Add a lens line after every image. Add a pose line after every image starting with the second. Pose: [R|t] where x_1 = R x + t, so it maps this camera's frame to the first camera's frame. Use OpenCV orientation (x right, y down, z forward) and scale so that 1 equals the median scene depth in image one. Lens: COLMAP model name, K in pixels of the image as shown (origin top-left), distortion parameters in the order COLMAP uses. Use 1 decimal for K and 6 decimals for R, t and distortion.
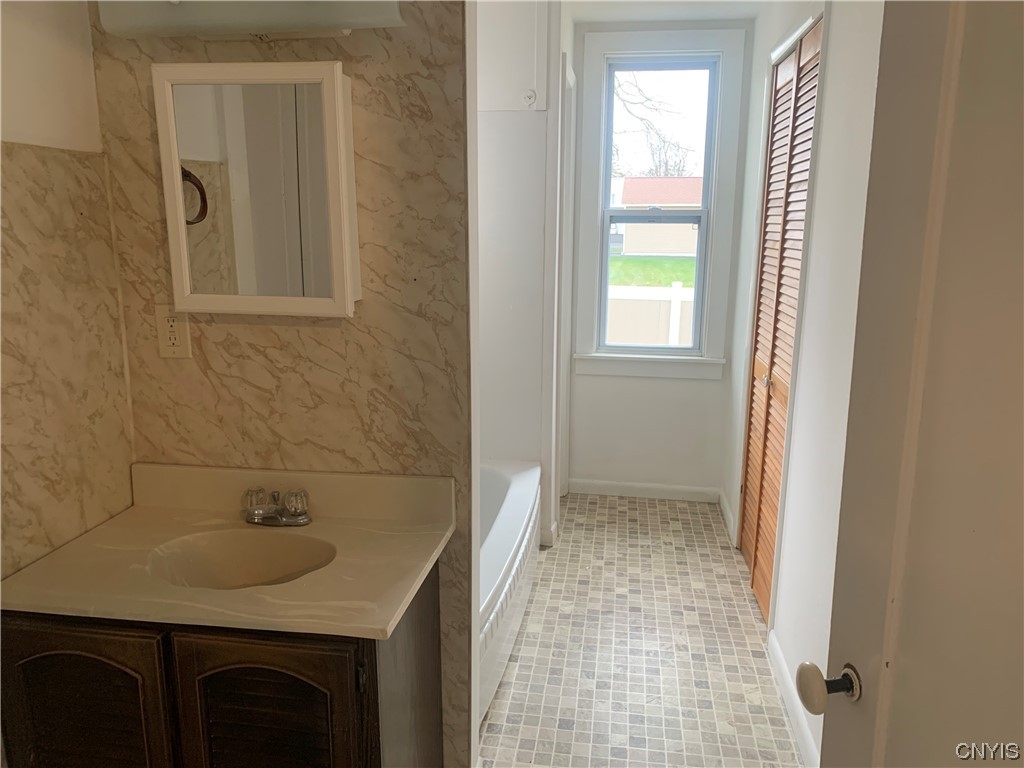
lens RADIAL K [[775.5, 0, 512.0], [0, 775.5, 384.0], [0, 0, 1]] dist [0.001180, -0.001477]
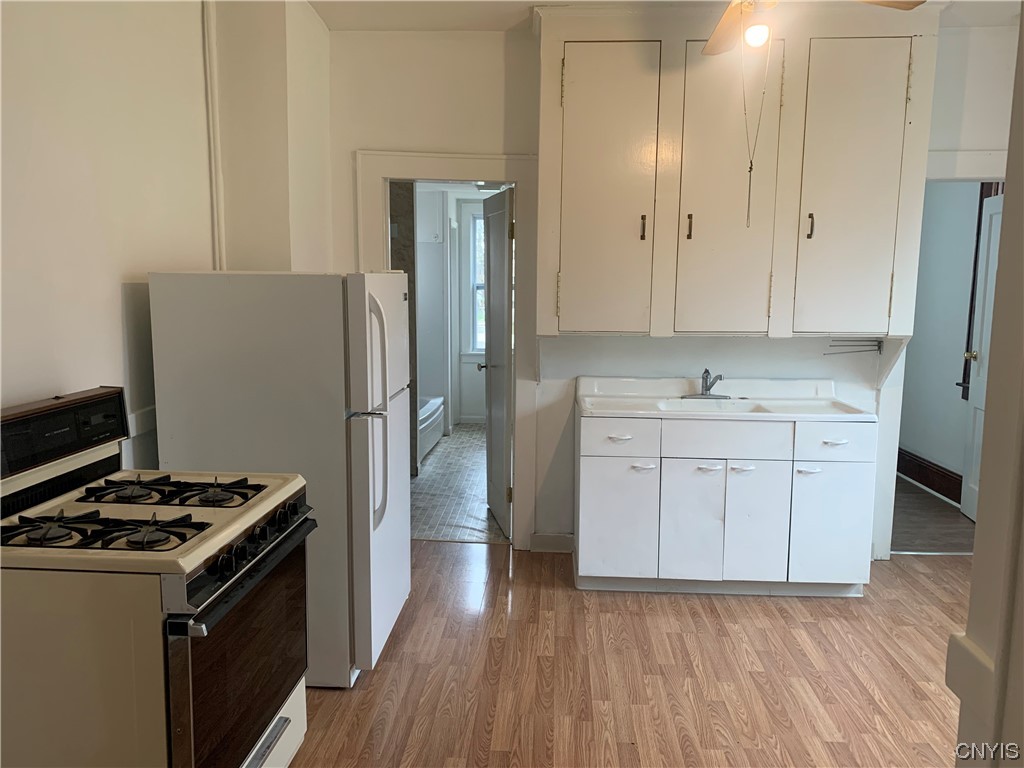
lens RADIAL K [[775.5, 0, 512.0], [0, 775.5, 384.0], [0, 0, 1]] dist [0.001180, -0.001477]
pose [[0.995261, -0.011919, 0.096509, 0.018028], [0.020039, 0.996297, -0.083606, 0.248654], [-0.095155, 0.085144, 0.991815, -1.173045]]
